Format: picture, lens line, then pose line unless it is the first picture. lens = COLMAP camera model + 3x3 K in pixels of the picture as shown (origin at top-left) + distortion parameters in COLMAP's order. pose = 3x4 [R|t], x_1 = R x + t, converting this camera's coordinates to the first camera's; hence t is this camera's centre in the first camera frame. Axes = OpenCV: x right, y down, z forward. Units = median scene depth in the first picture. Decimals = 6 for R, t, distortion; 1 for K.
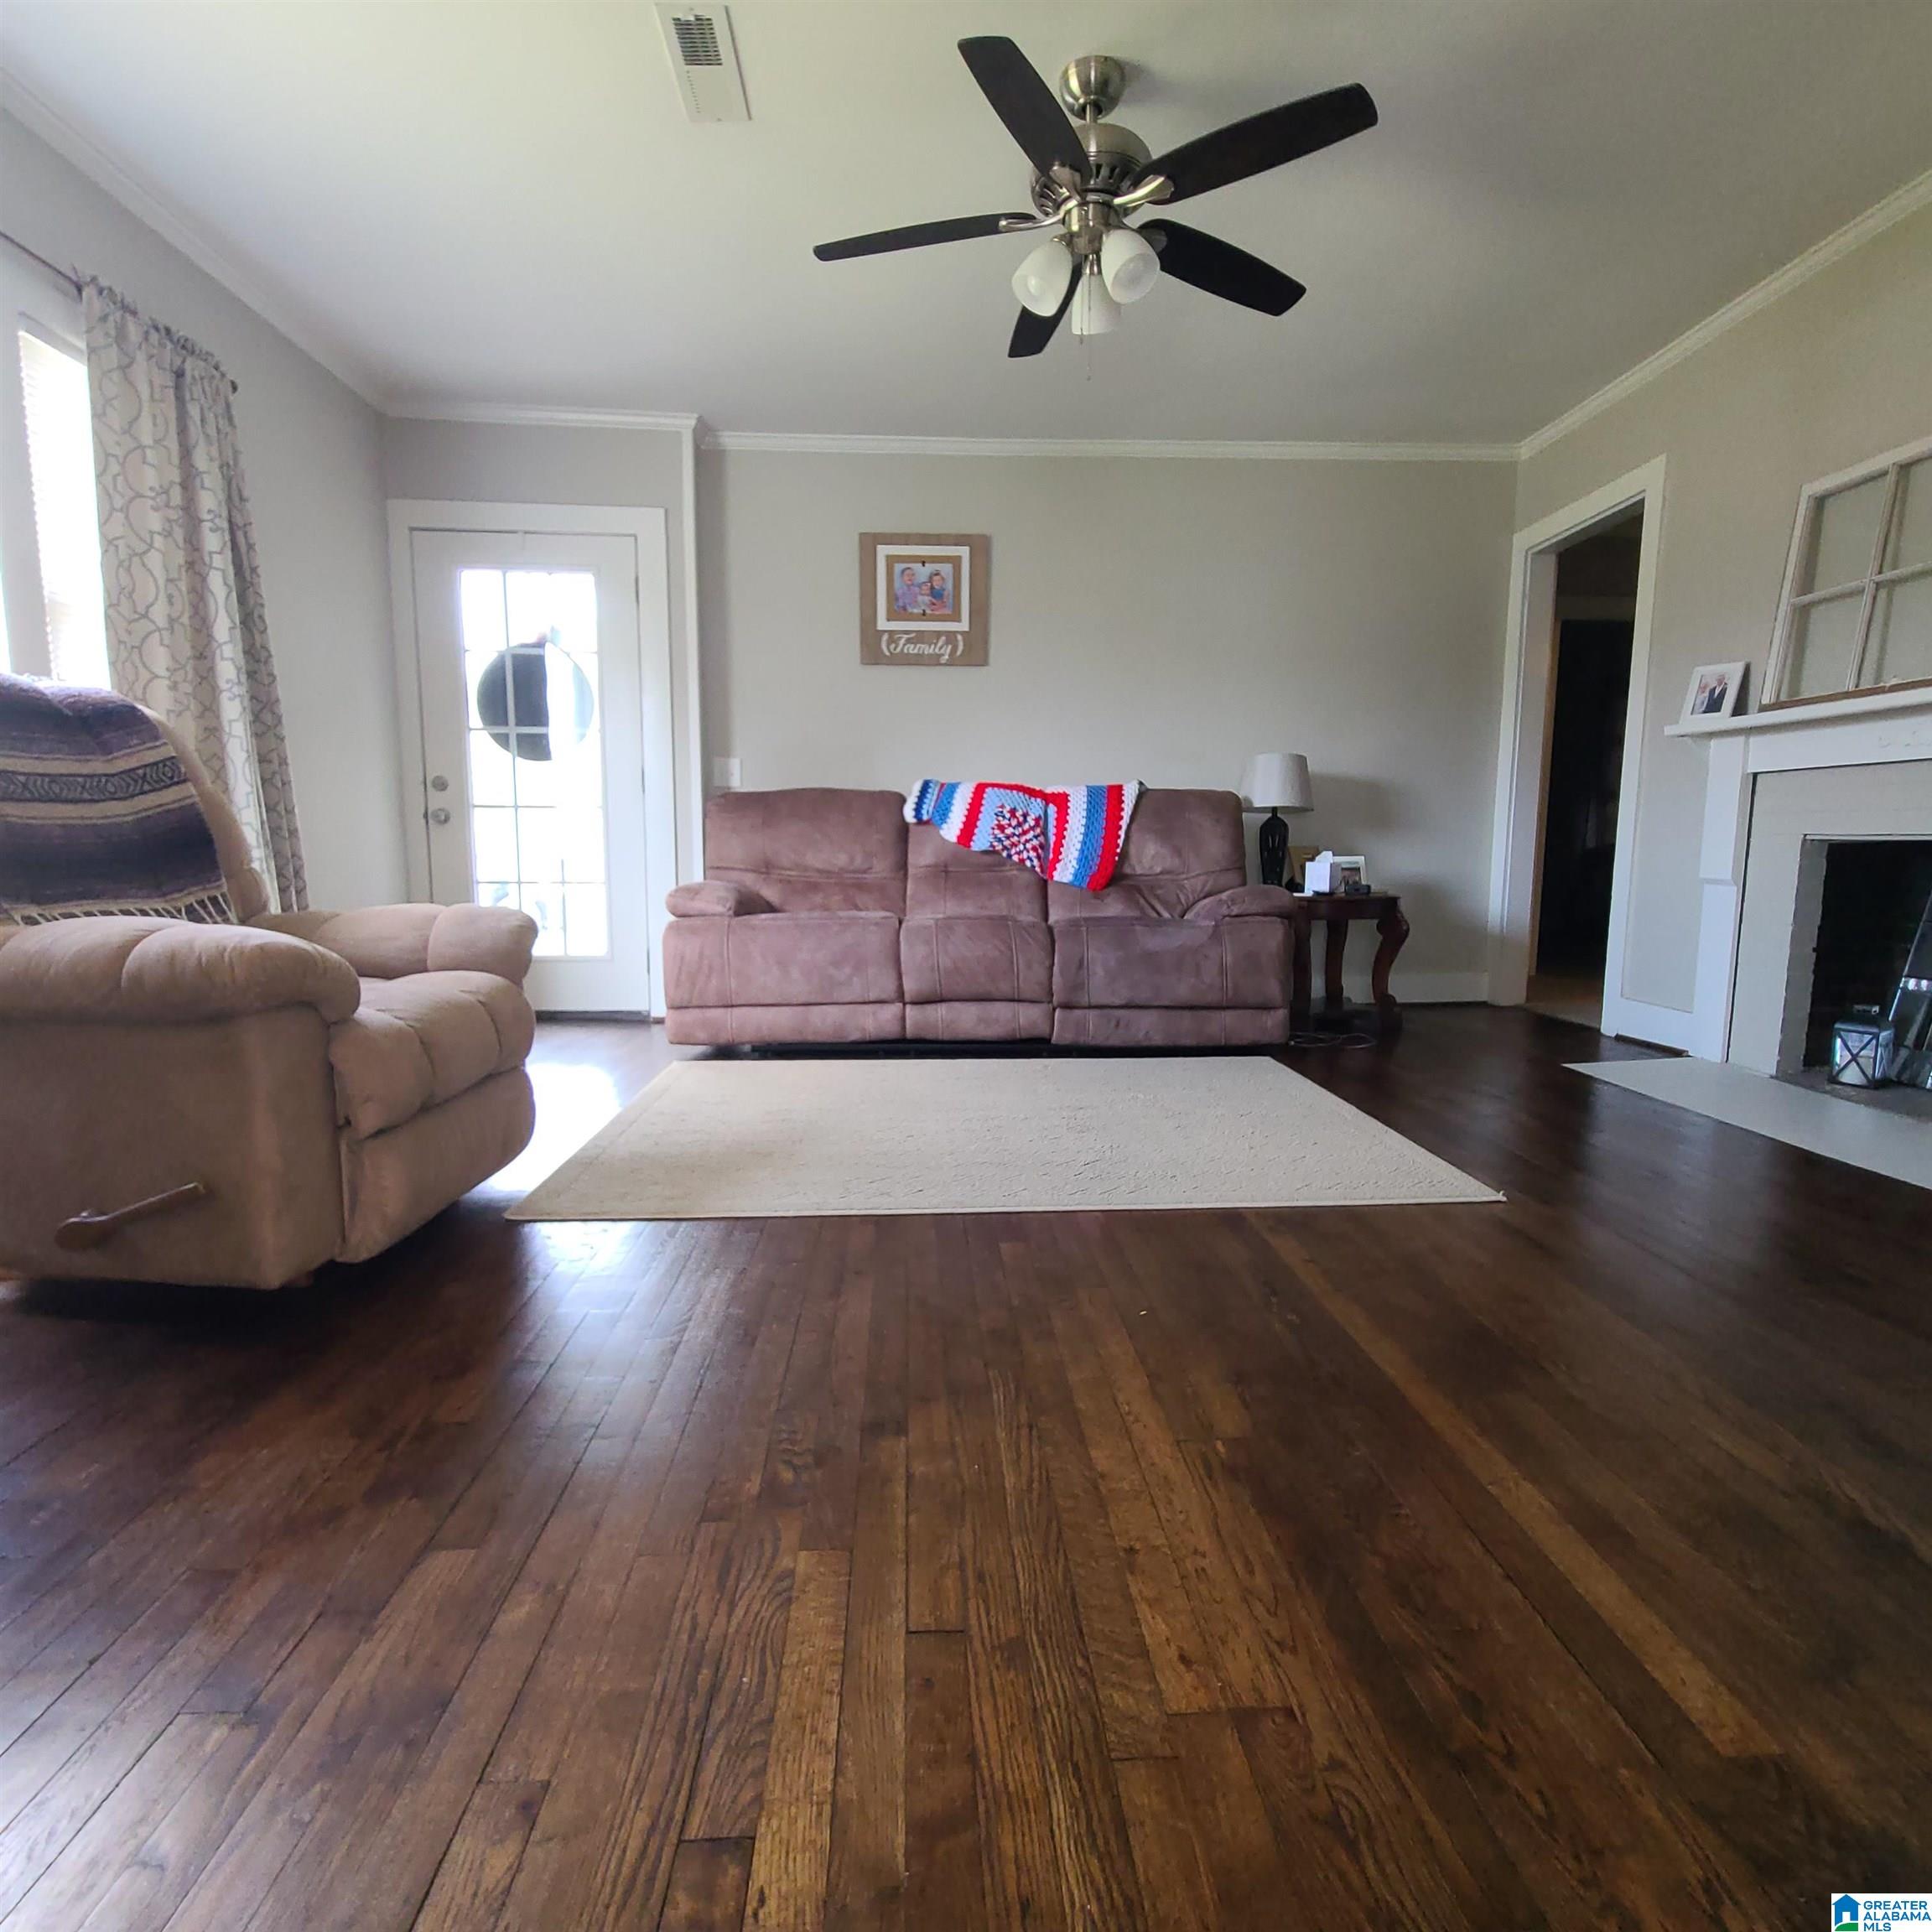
lens RADIAL K [[1049.2, 0, 965.8], [0, 1049.2, 976.0], [0, 0, 1]] dist [-0.000157, -0.001997]
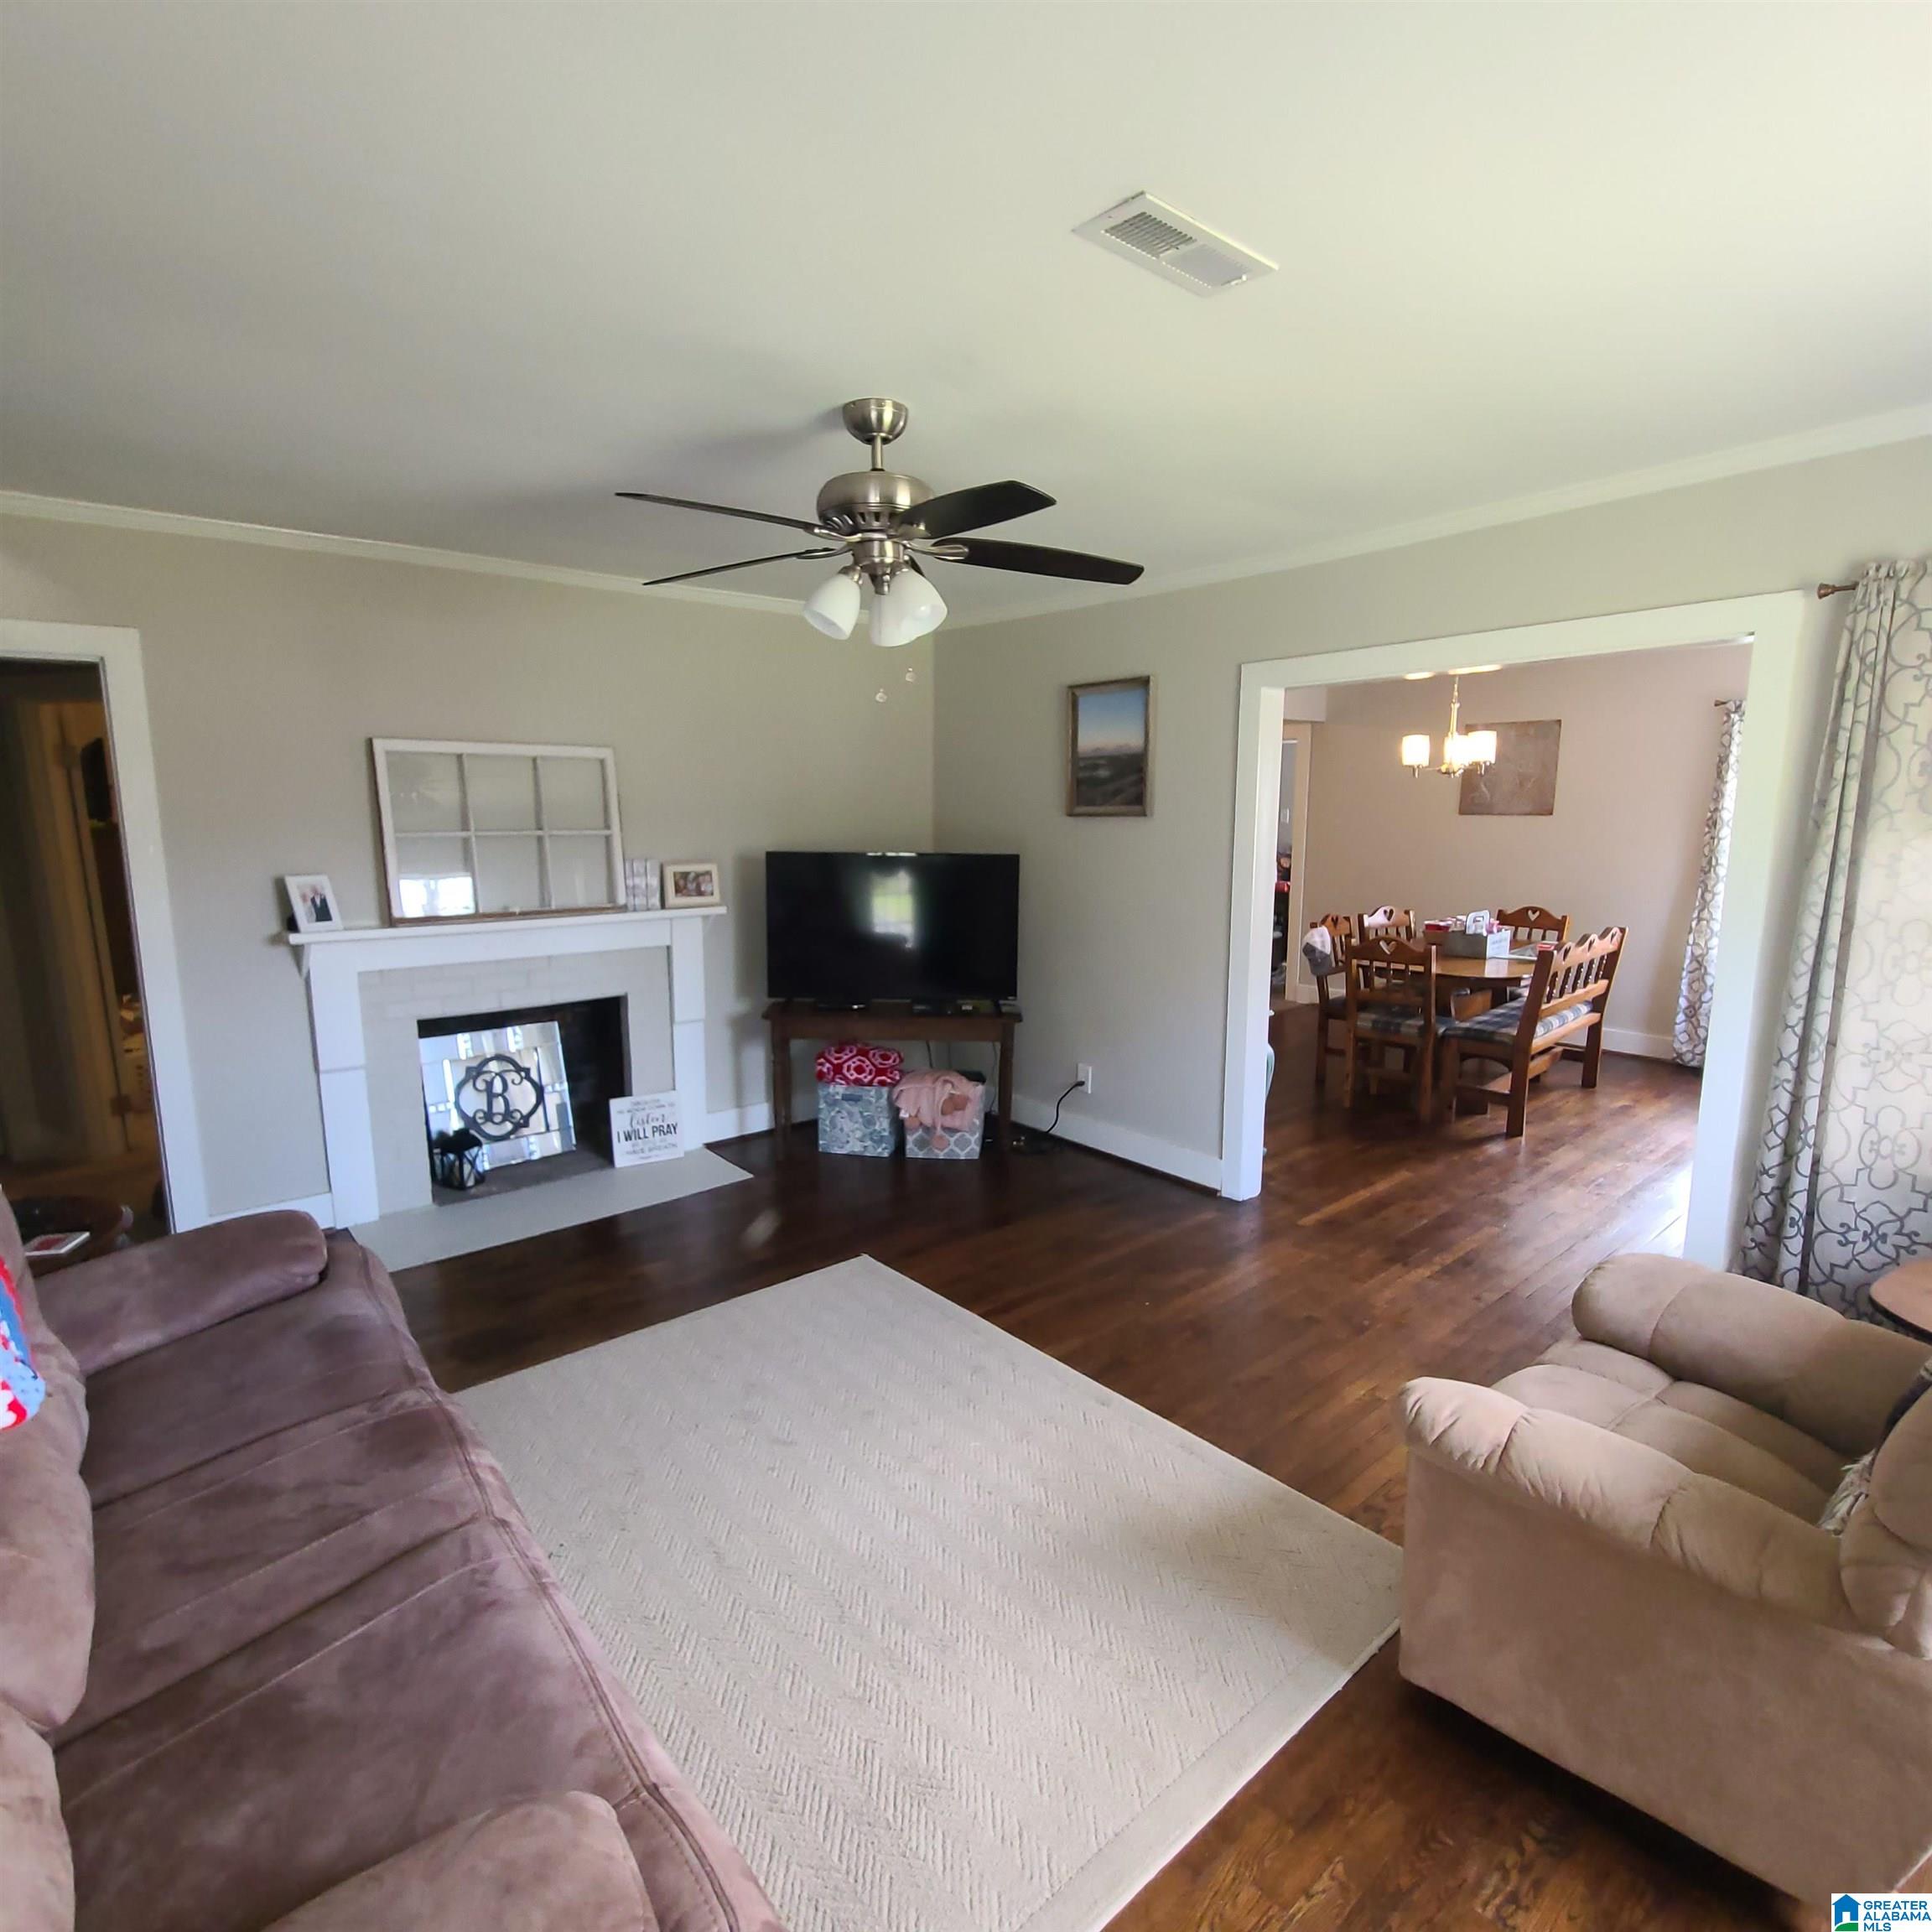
lens RADIAL K [[1050.9, 0, 960.1], [0, 1050.9, 973.0], [0, 0, 1]] dist [0.002062, -0.003554]
pose [[-0.605741, -0.130201, 0.784936, -0.768177], [0.100194, 0.966185, 0.237586, -0.555629], [-0.789328, 0.222561, -0.572213, 1.585080]]
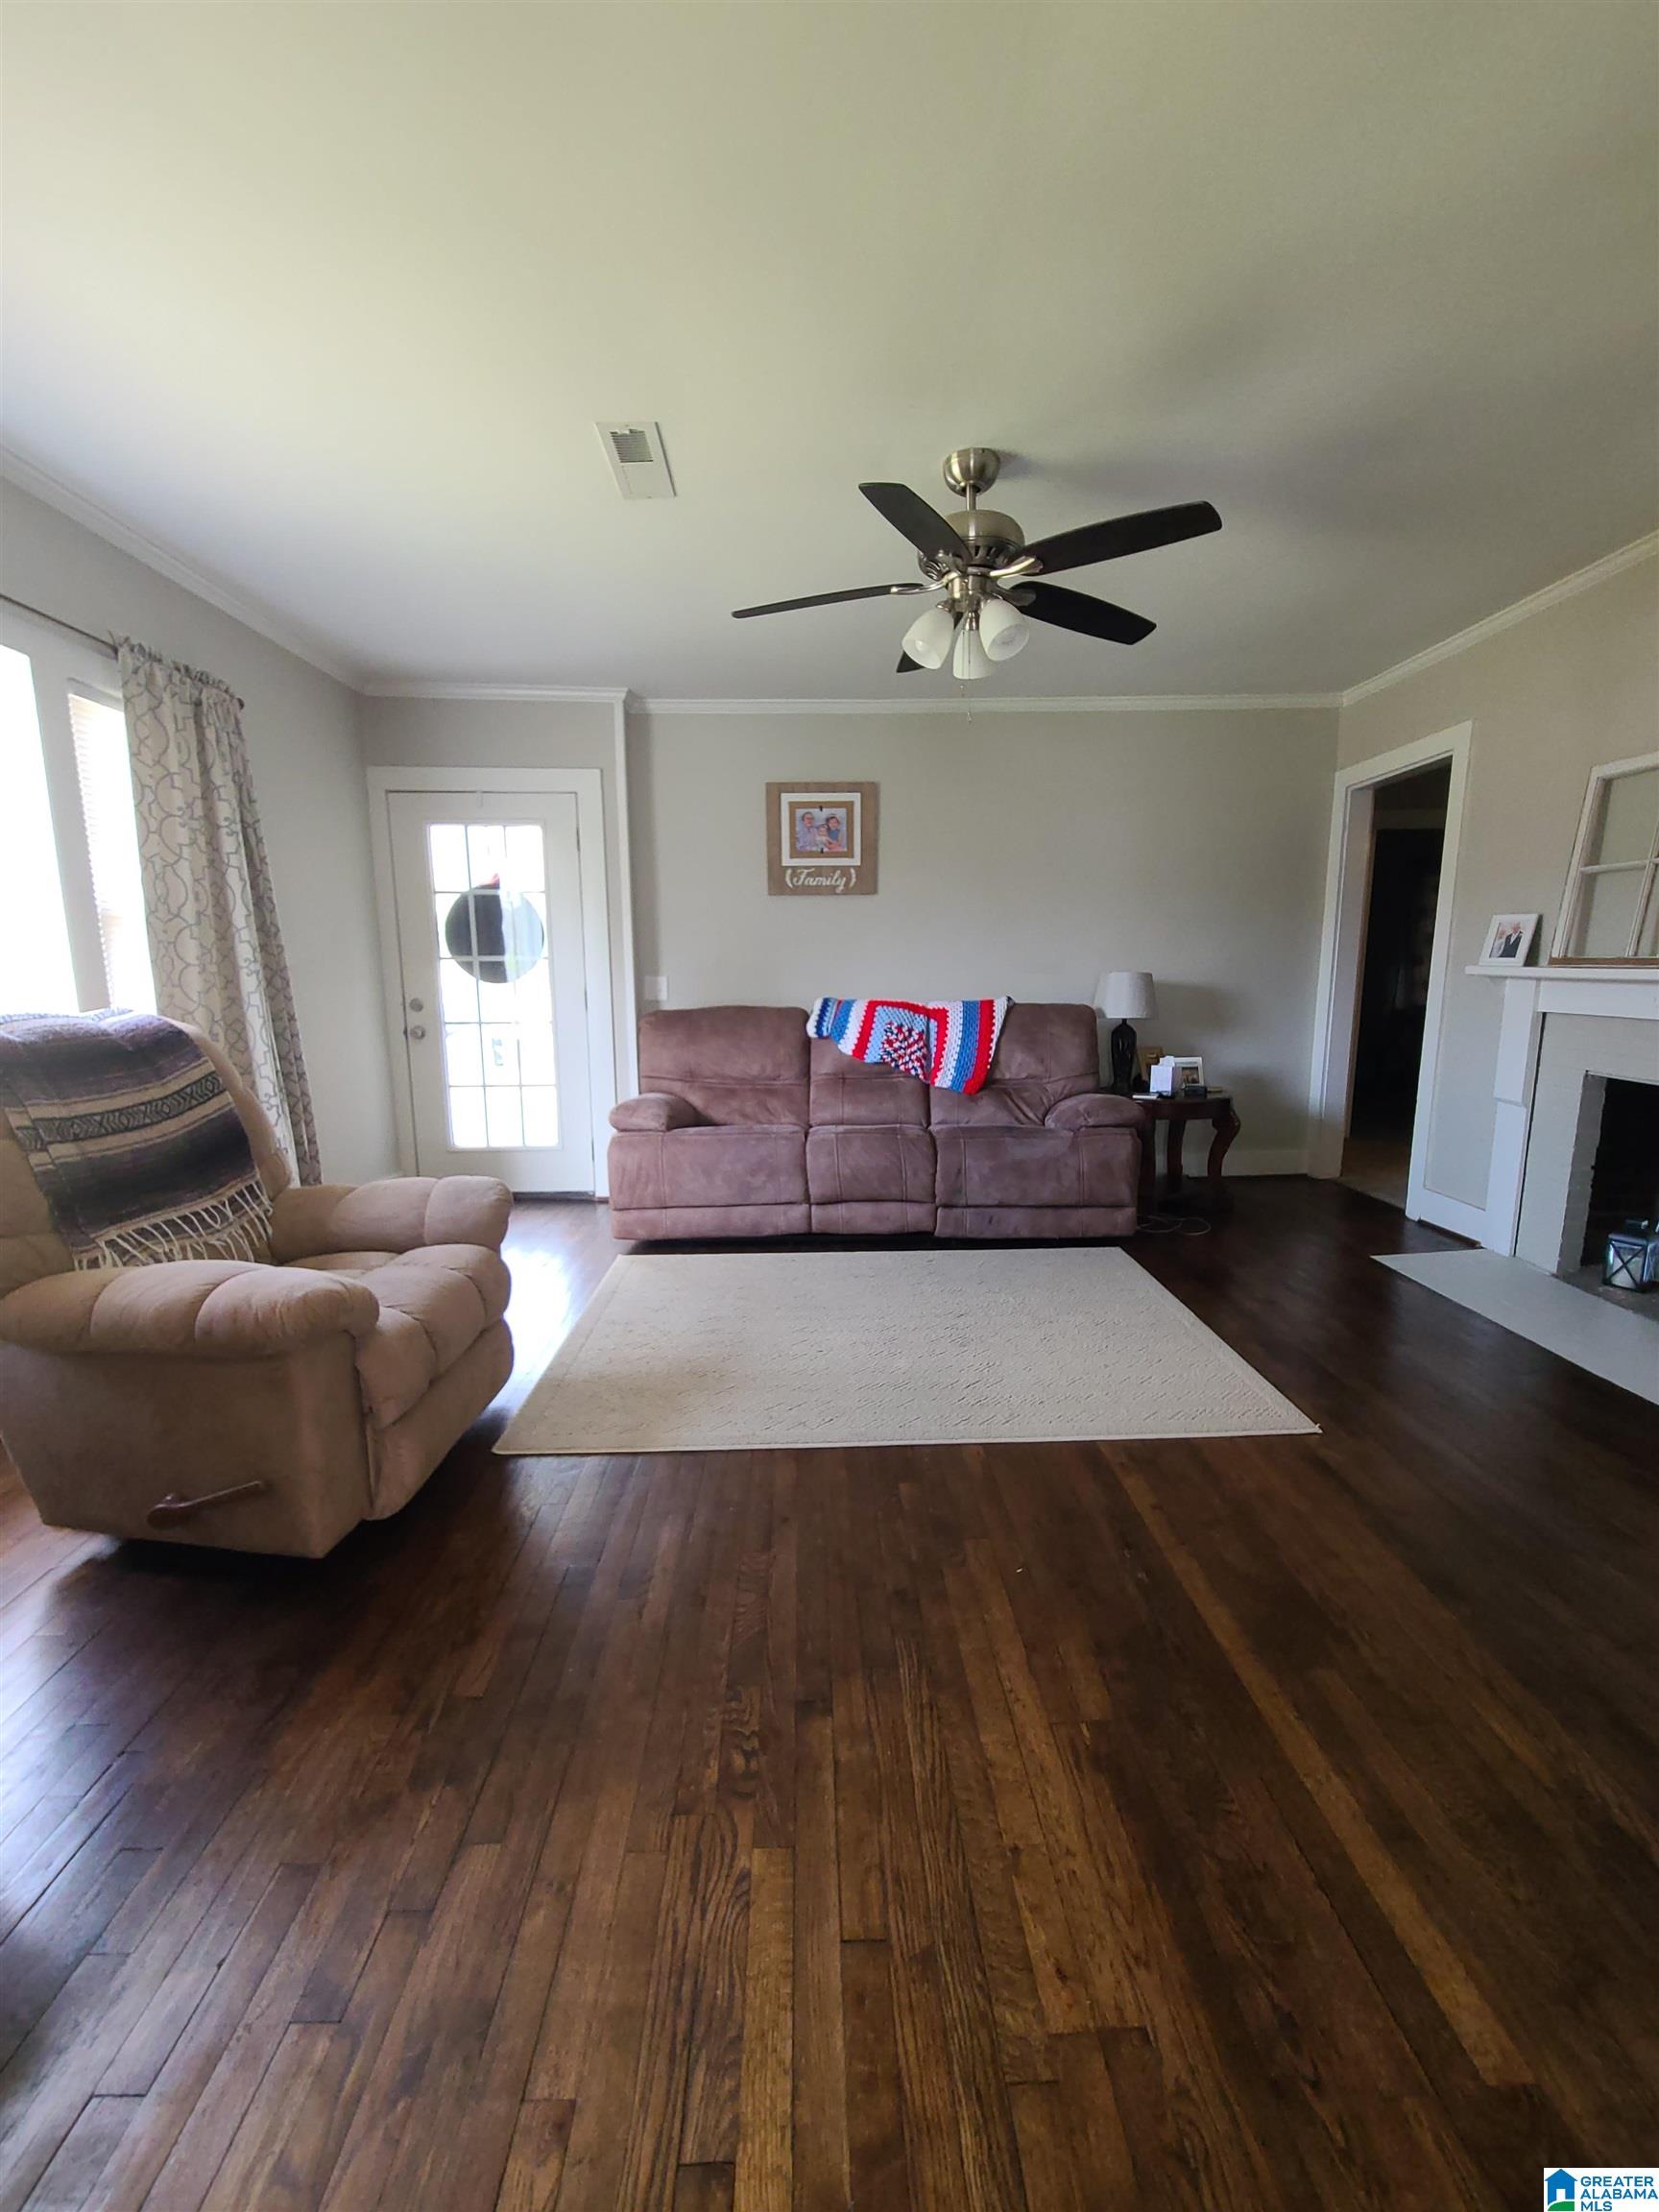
lens RADIAL K [[900.3, 0, 829.4], [0, 900.3, 1116.7], [0, 0, 1]] dist [-0.000676, -0.002368]
pose [[0.999627, -0.007423, -0.026270, -0.014244], [0.008473, 0.999160, 0.040100, -0.172688], [0.025950, -0.040307, 0.998850, -0.021233]]
